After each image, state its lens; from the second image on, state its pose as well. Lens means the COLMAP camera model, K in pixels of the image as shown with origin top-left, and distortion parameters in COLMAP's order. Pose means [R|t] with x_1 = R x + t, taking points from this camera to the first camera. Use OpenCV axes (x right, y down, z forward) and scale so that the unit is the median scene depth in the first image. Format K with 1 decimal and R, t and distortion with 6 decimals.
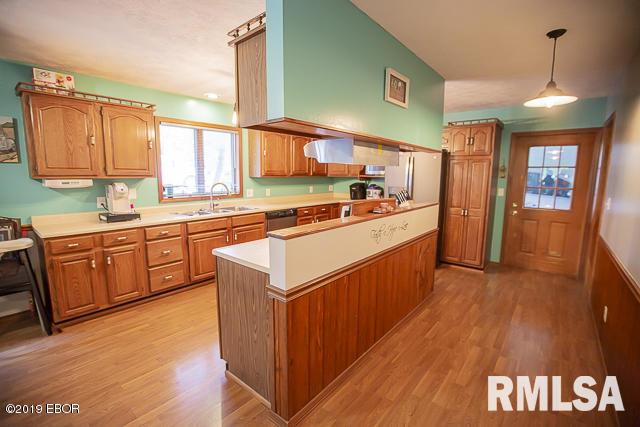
lens RADIAL K [[291.9, 0, 323.1], [0, 291.9, 213.4], [0, 0, 1]] dist [-0.050749, 0.017054]
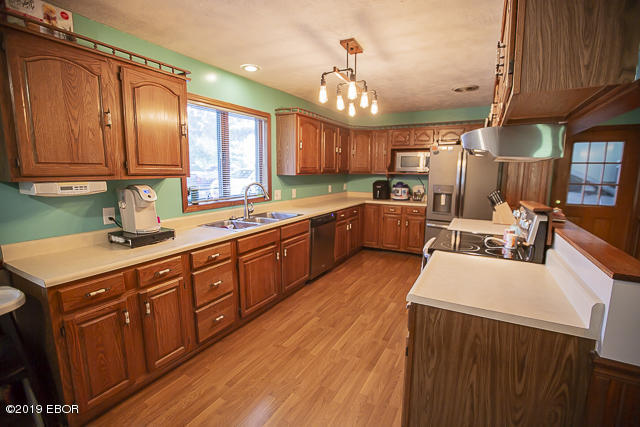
lens RADIAL K [[291.9, 0, 323.1], [0, 291.9, 213.4], [0, 0, 1]] dist [-0.050749, 0.017054]
pose [[0.983111, -0.031928, 0.180202, -0.411290], [0.029867, 0.999454, 0.014142, -0.038666], [-0.180555, -0.008521, 0.983528, 0.260302]]
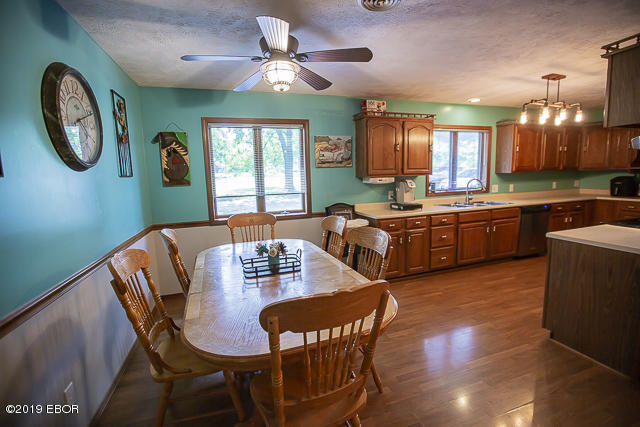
lens RADIAL K [[291.9, 0, 323.1], [0, 291.9, 213.4], [0, 0, 1]] dist [-0.050749, 0.017054]
pose [[0.846085, 0.035165, -0.531887, -0.332574], [-0.032947, 0.999364, 0.013663, 0.037016], [0.532029, 0.005964, 0.846705, -0.289958]]
